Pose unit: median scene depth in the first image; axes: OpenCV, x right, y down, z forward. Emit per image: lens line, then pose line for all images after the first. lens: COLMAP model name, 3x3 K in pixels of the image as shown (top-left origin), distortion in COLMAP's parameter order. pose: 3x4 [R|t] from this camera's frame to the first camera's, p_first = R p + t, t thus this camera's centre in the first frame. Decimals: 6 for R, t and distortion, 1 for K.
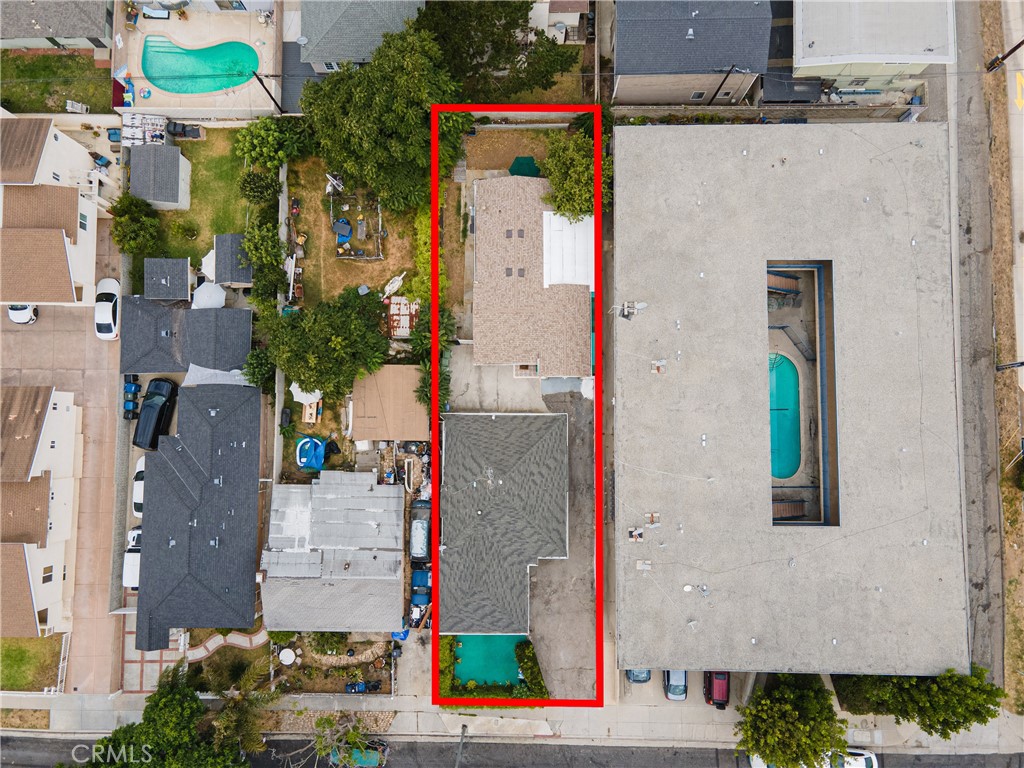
lens RADIAL K [[724.5, 0, 512.0], [0, 724.5, 384.0], [0, 0, 1]] dist [0.041001, 0.004150]
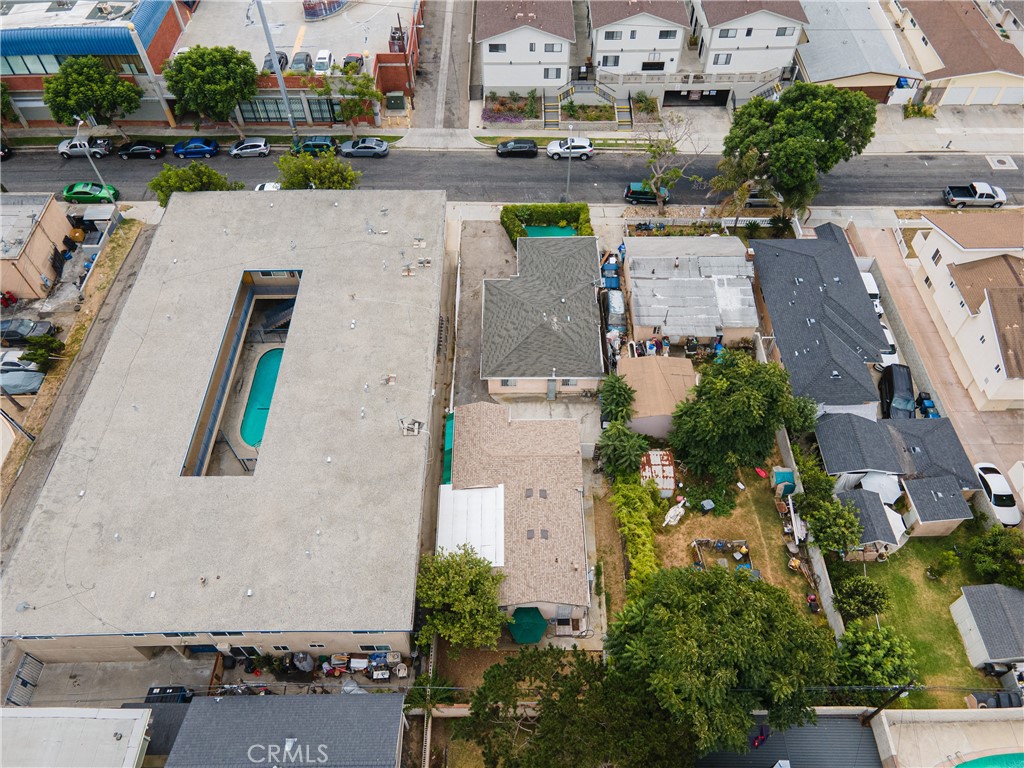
lens RADIAL K [[724.5, 0, 512.0], [0, 724.5, 384.0], [0, 0, 1]] dist [0.041001, 0.004150]
pose [[-0.999791, 0.016239, 0.012404, 0.019948], [-0.004265, -0.759480, 0.650517, -0.605942], [0.019984, 0.650328, 0.759391, 0.237913]]
